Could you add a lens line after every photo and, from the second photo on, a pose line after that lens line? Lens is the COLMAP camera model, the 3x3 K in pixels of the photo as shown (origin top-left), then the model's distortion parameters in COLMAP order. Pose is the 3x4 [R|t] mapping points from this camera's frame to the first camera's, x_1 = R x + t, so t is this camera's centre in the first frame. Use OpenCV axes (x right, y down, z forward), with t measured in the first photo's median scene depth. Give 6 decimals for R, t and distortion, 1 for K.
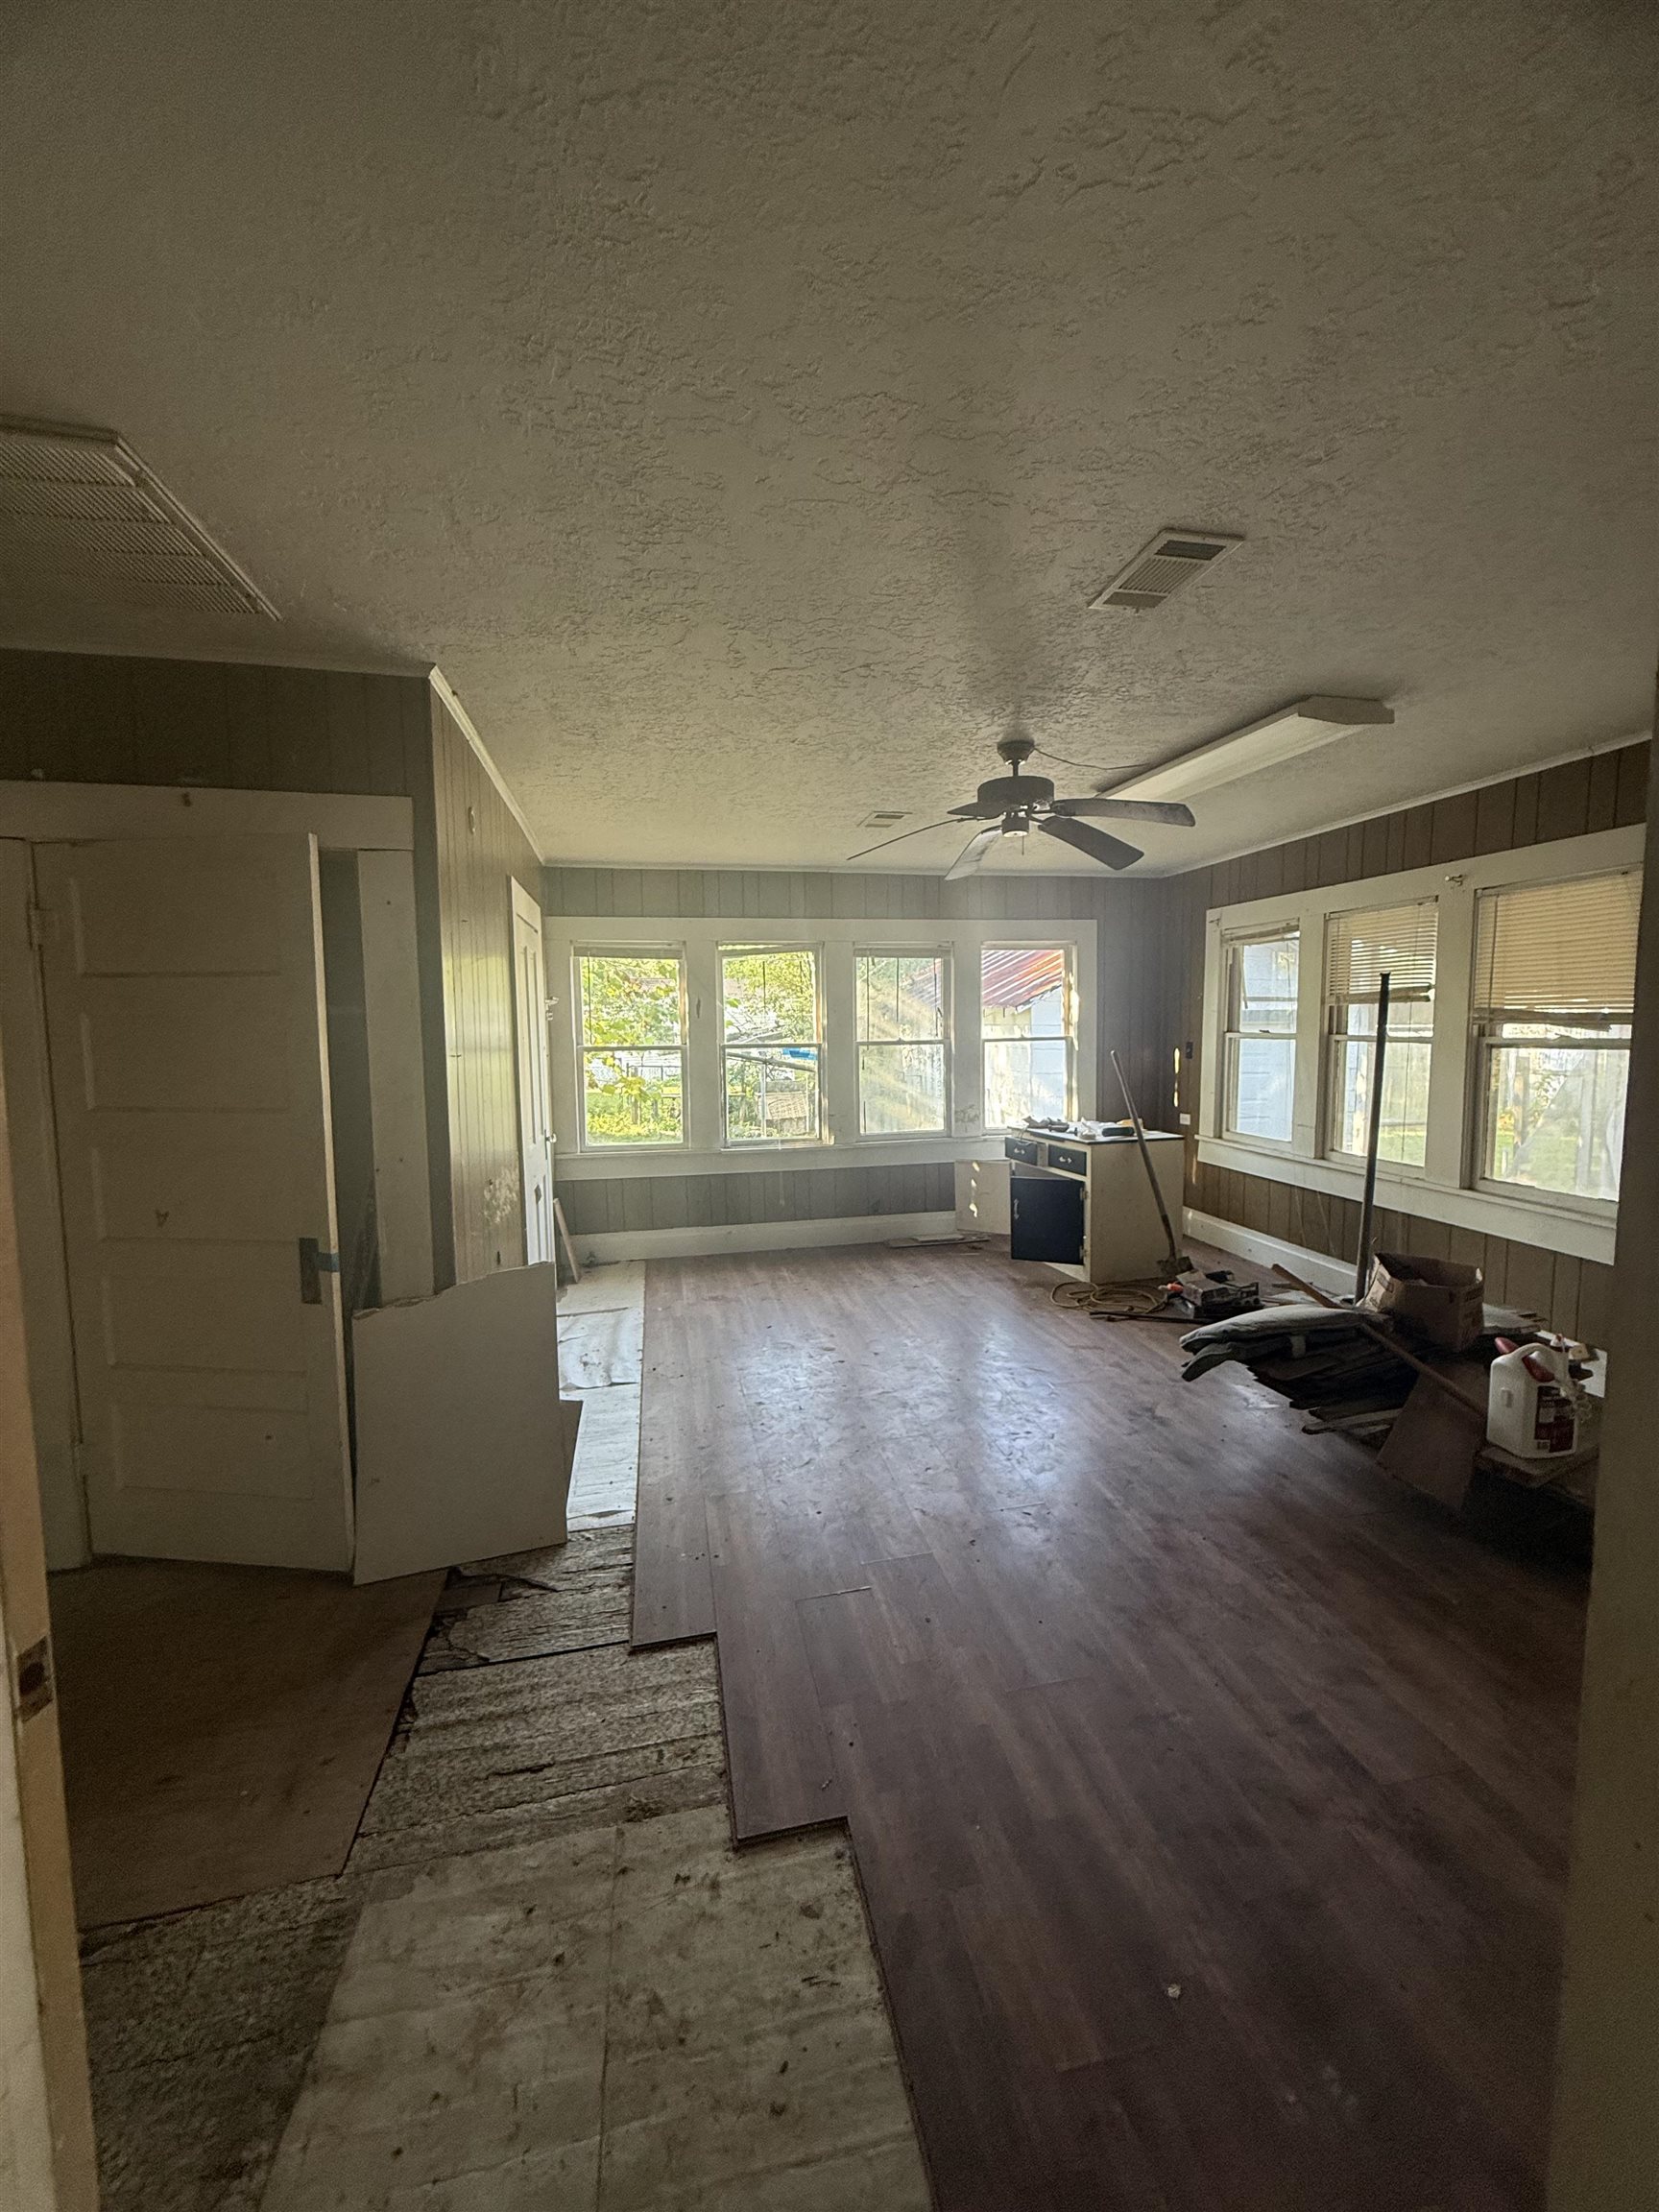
lens RADIAL K [[889.8, 0, 829.5], [0, 889.8, 1106.0], [0, 0, 1]] dist [0.000527, -0.000474]
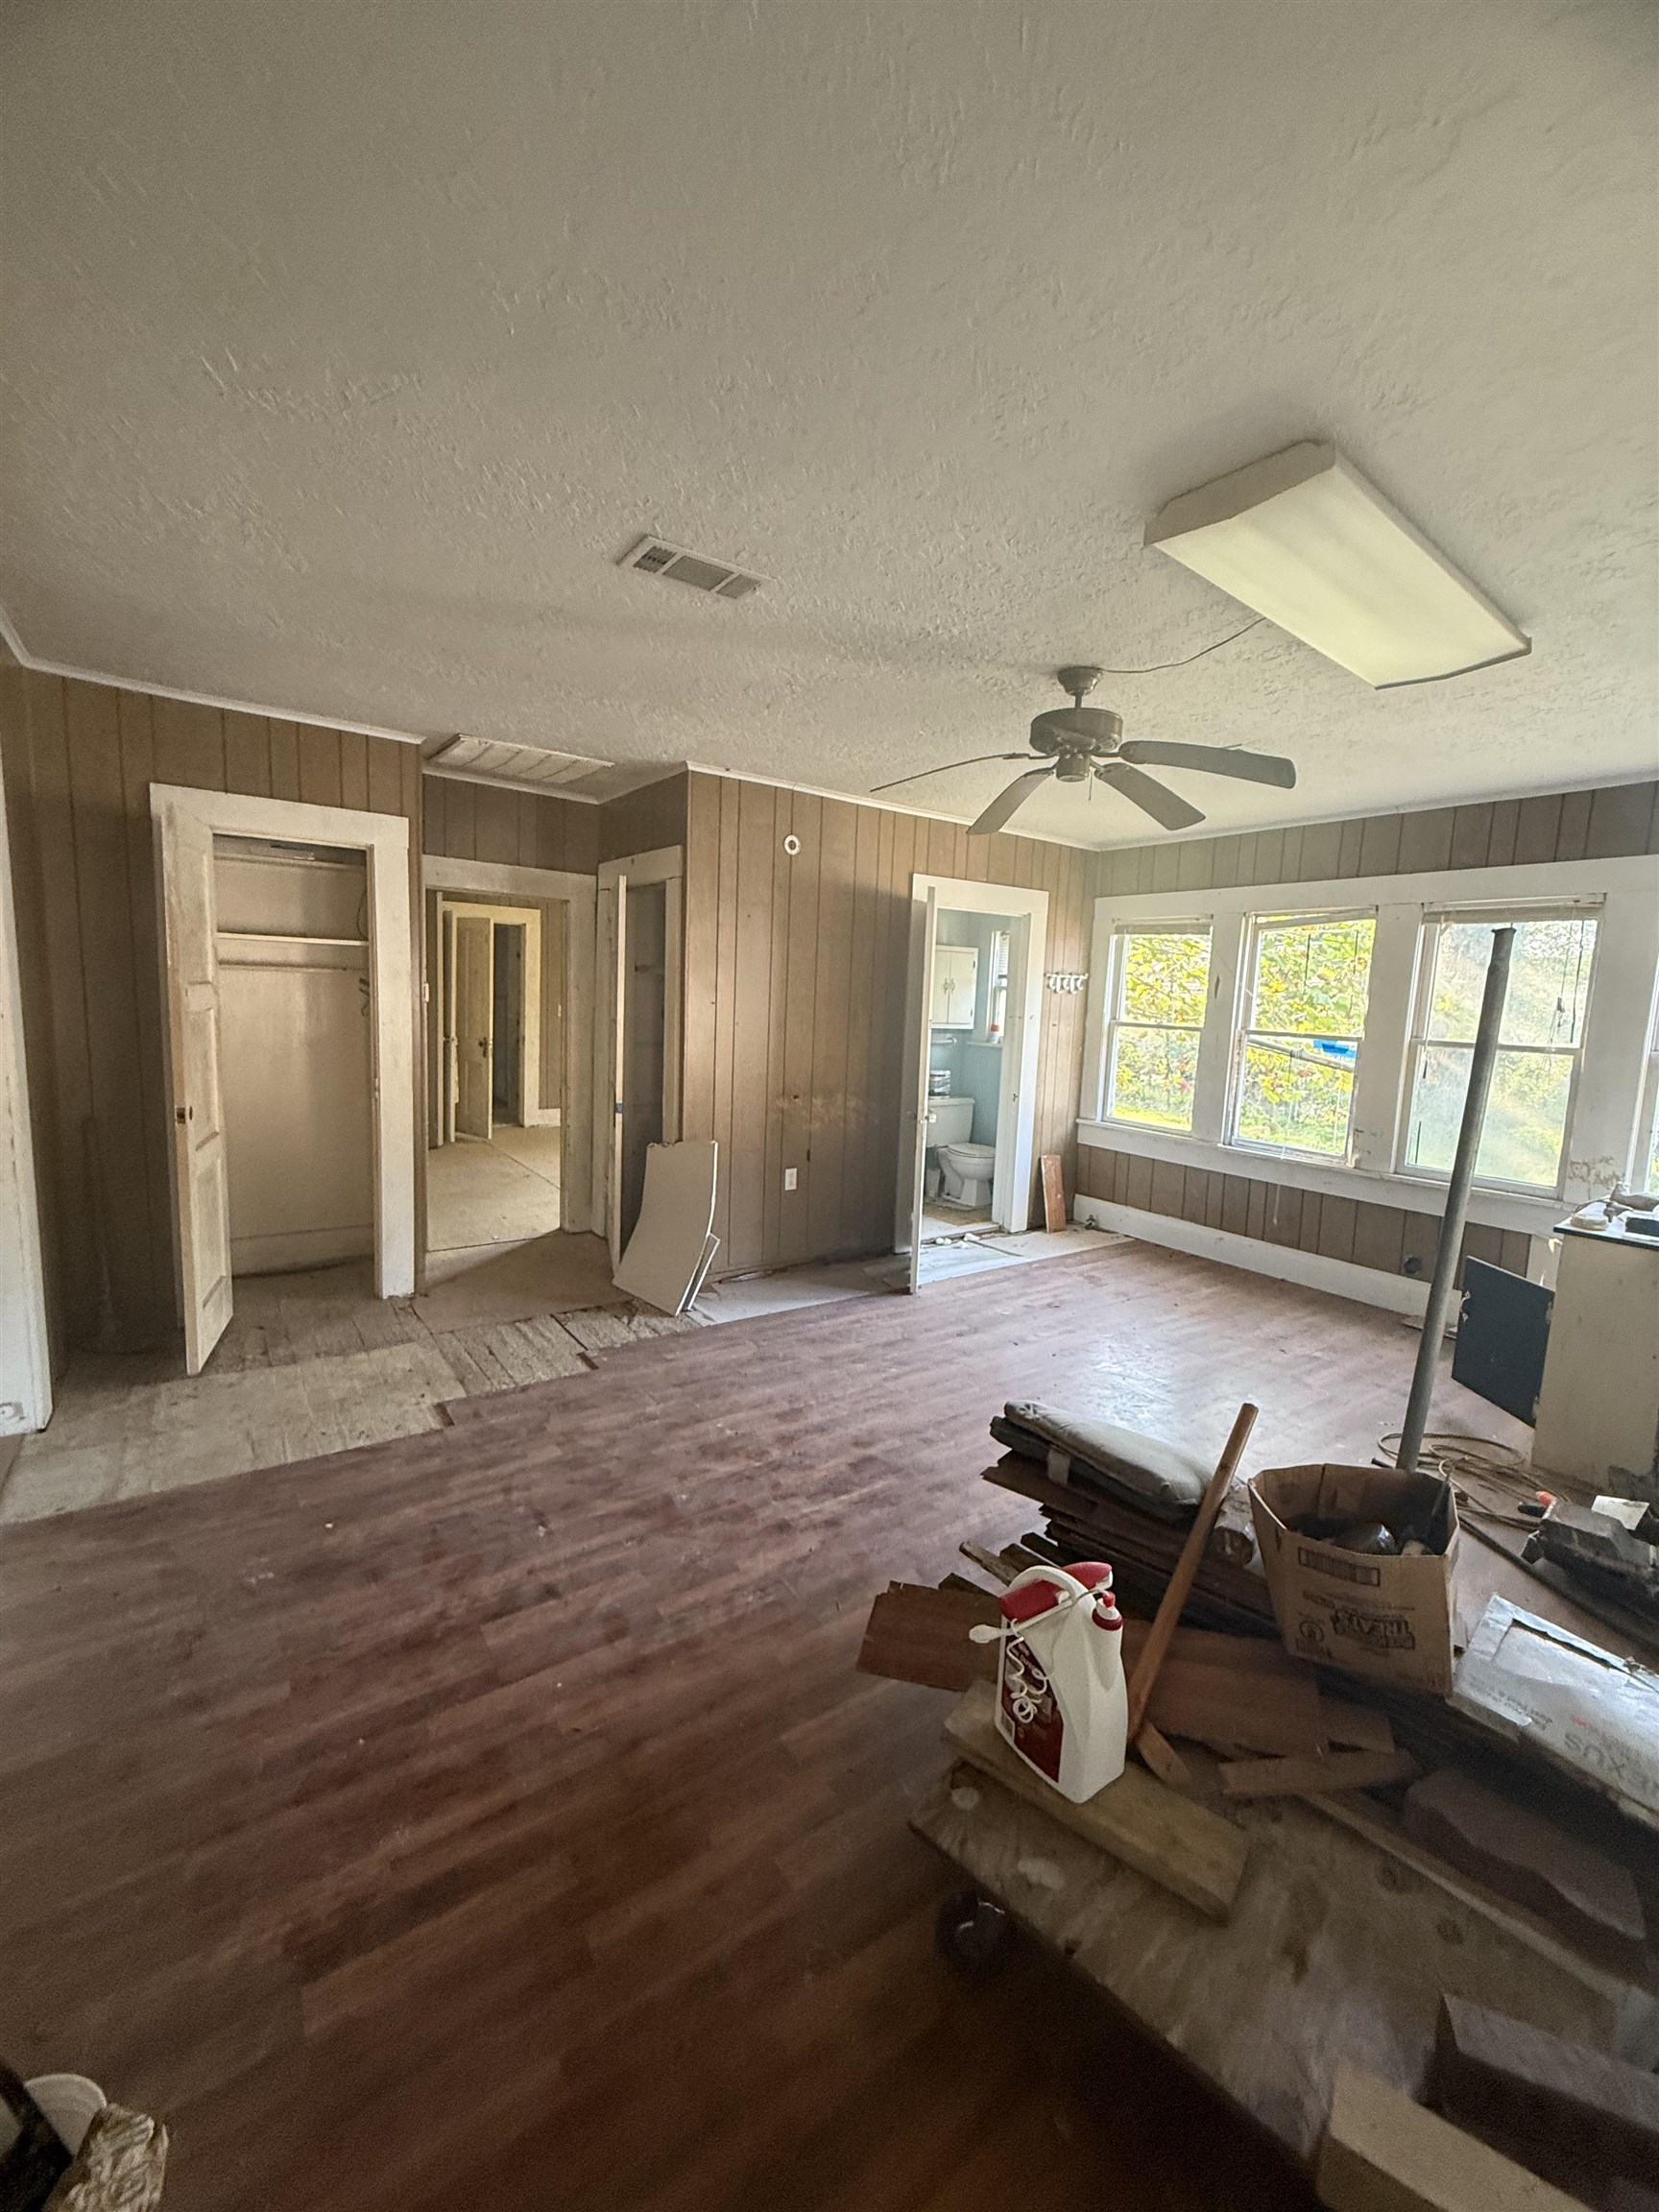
lens RADIAL K [[889.8, 0, 829.5], [0, 889.8, 1106.0], [0, 0, 1]] dist [0.000527, -0.000474]
pose [[0.388654, 0.143880, -0.910081, 0.944184], [-0.128405, 0.986552, 0.101134, -0.053377], [0.912393, 0.077553, 0.401902, 0.474517]]
